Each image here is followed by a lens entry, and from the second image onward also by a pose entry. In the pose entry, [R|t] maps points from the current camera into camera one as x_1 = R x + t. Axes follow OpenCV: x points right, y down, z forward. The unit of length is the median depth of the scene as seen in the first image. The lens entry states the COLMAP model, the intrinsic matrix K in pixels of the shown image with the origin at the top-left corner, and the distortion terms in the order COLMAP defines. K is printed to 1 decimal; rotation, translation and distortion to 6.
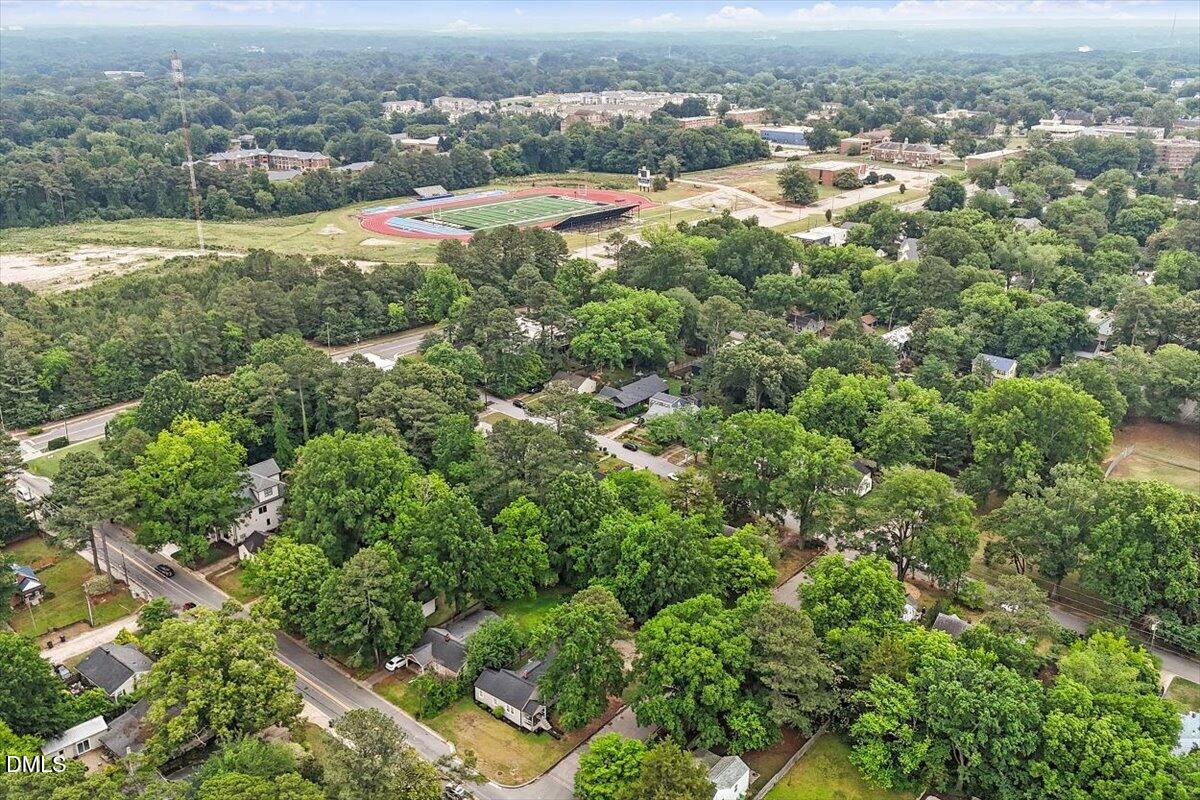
lens RADIAL K [[1036.4, 0, 600.0], [0, 1036.4, 400.0], [0, 0, 1]] dist [0.073375, -0.053786]
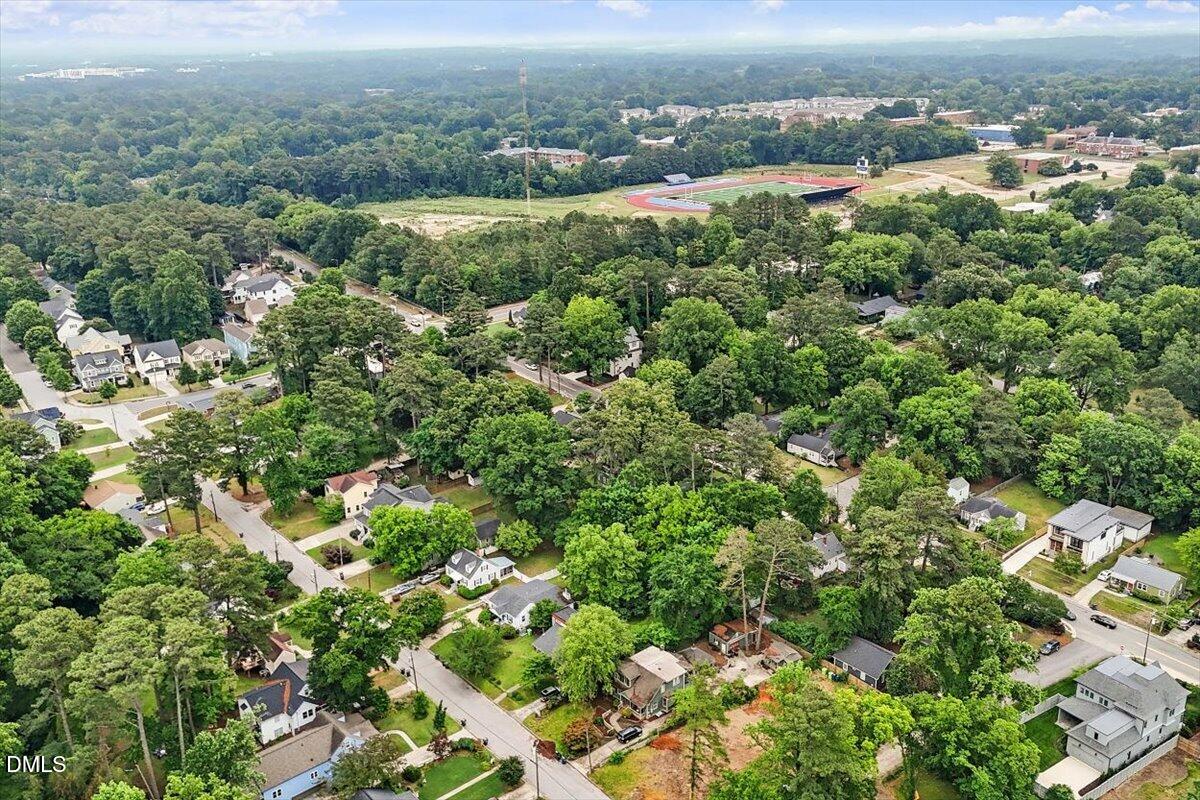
lens RADIAL K [[1036.4, 0, 600.0], [0, 1036.4, 400.0], [0, 0, 1]] dist [0.073375, -0.053786]
pose [[0.985121, 0.038897, -0.167406, -0.041390], [-0.041217, 0.999096, -0.010405, 0.070268], [0.166849, 0.017150, 0.985833, -0.186180]]
